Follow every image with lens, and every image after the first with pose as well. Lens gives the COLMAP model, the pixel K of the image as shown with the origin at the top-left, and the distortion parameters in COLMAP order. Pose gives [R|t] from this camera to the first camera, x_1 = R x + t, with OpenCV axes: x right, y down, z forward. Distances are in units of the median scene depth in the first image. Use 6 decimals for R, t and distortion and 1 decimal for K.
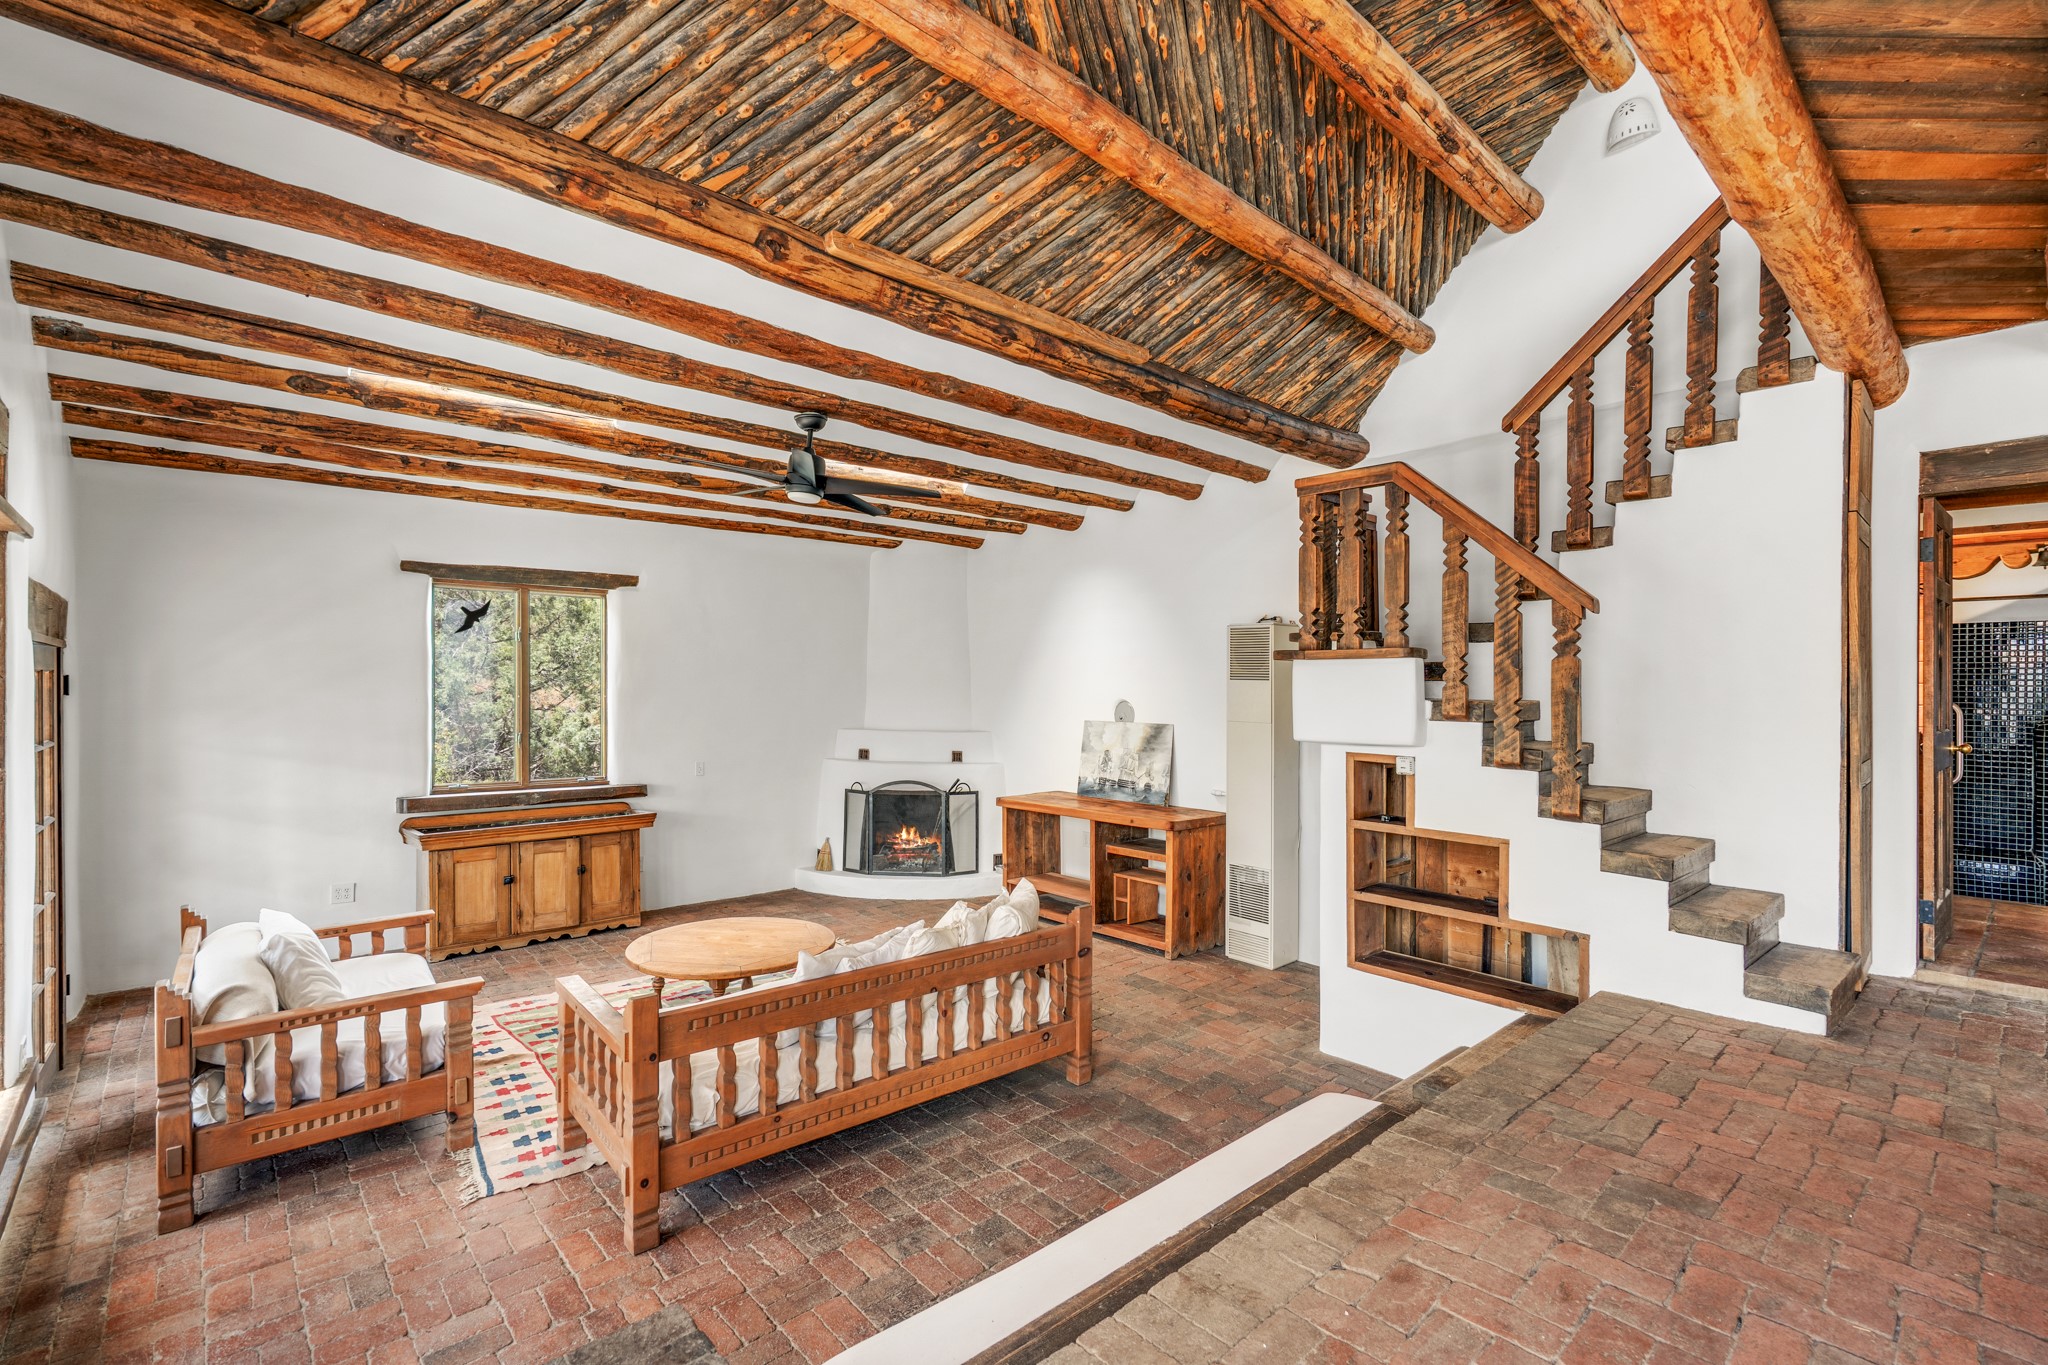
lens RADIAL K [[932.2, 0, 986.3], [0, 932.2, 692.5], [0, 0, 1]] dist [-0.001747, -0.000269]
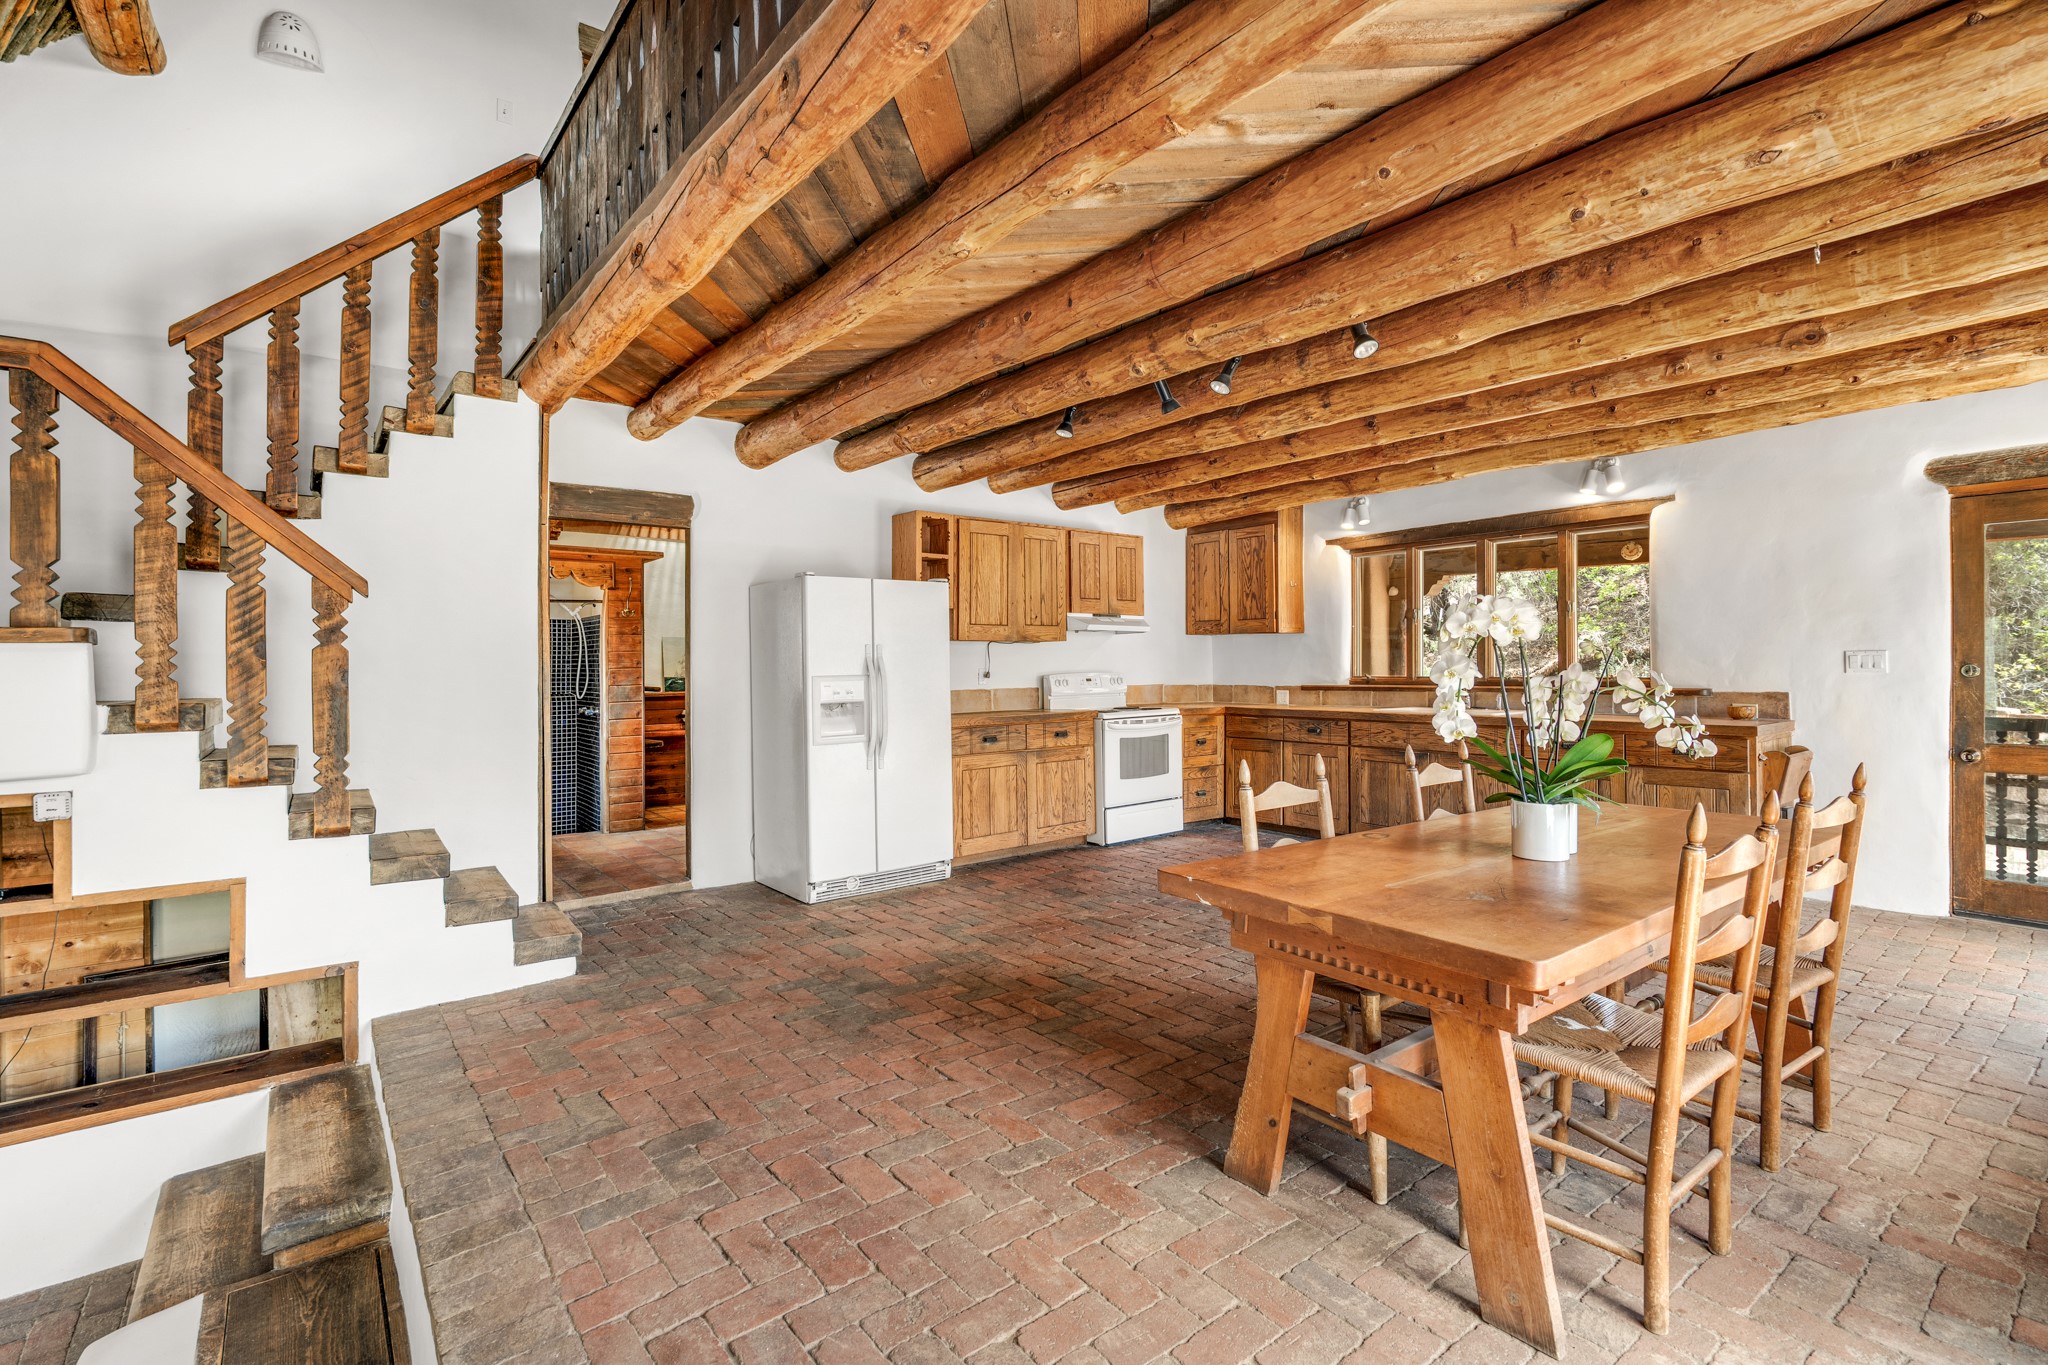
lens RADIAL K [[921.9, 0, 1098.0], [0, 921.9, 659.6], [0, 0, 1]] dist [-0.000541, -0.000261]
pose [[0.013451, -0.004616, 0.999899, -0.207233], [0.016850, 0.999848, 0.004389, -0.016902], [-0.999768, 0.016789, 0.013527, 0.273612]]
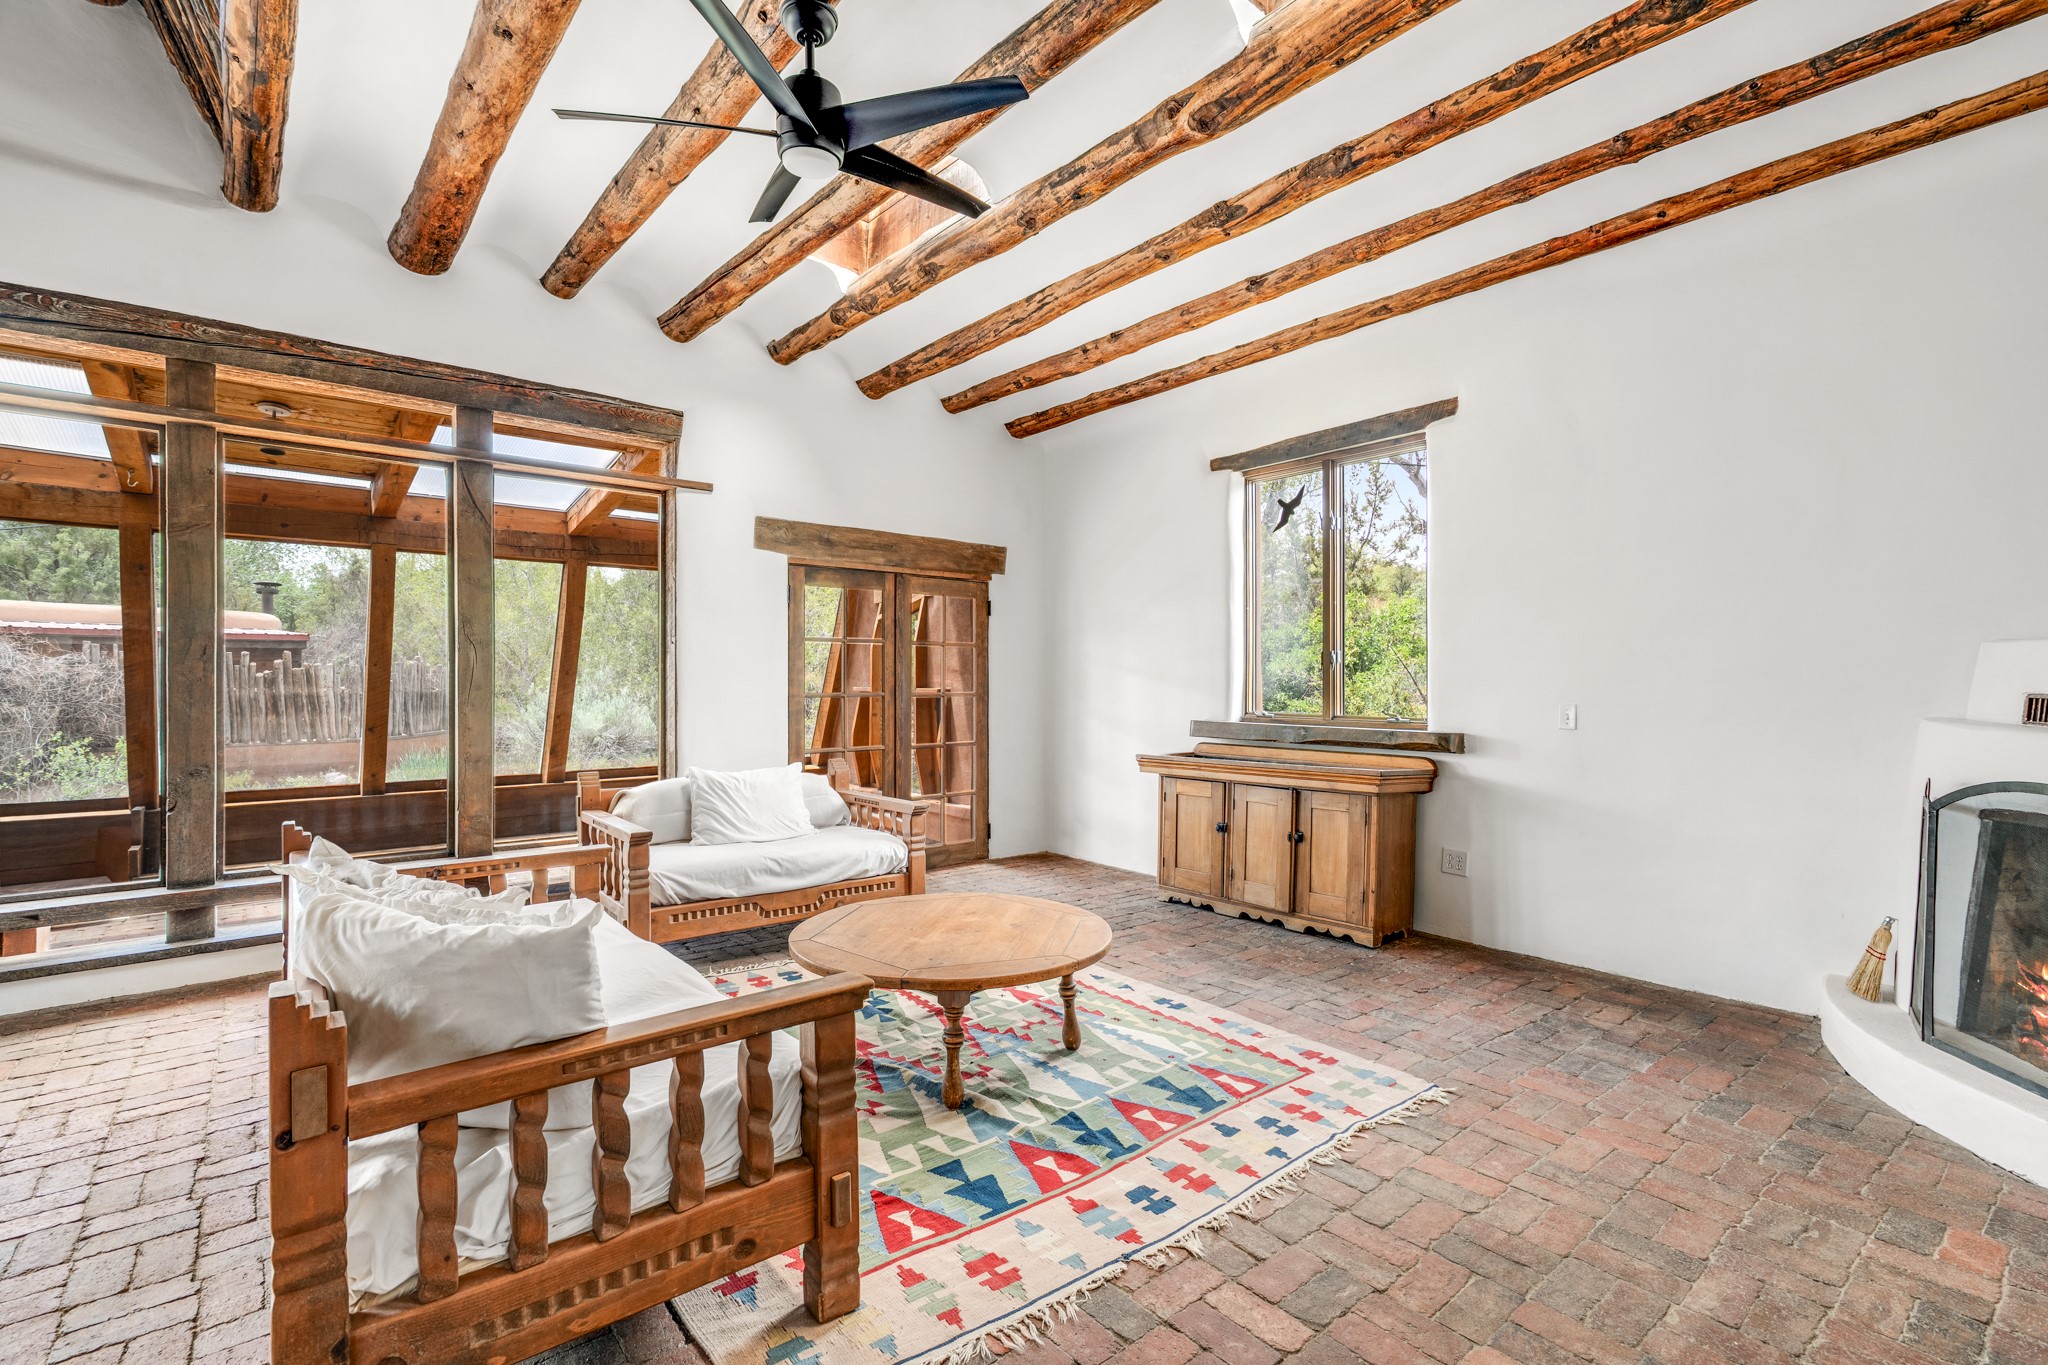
lens RADIAL K [[934.9, 0, 1066.4], [0, 934.9, 683.4], [0, 0, 1]] dist [-0.003974, -0.000448]
pose [[0.002979, -0.008253, -0.999962, 0.458932], [-0.011175, 0.999903, -0.008286, 0.135078], [0.999933, 0.011199, 0.002887, 1.362575]]
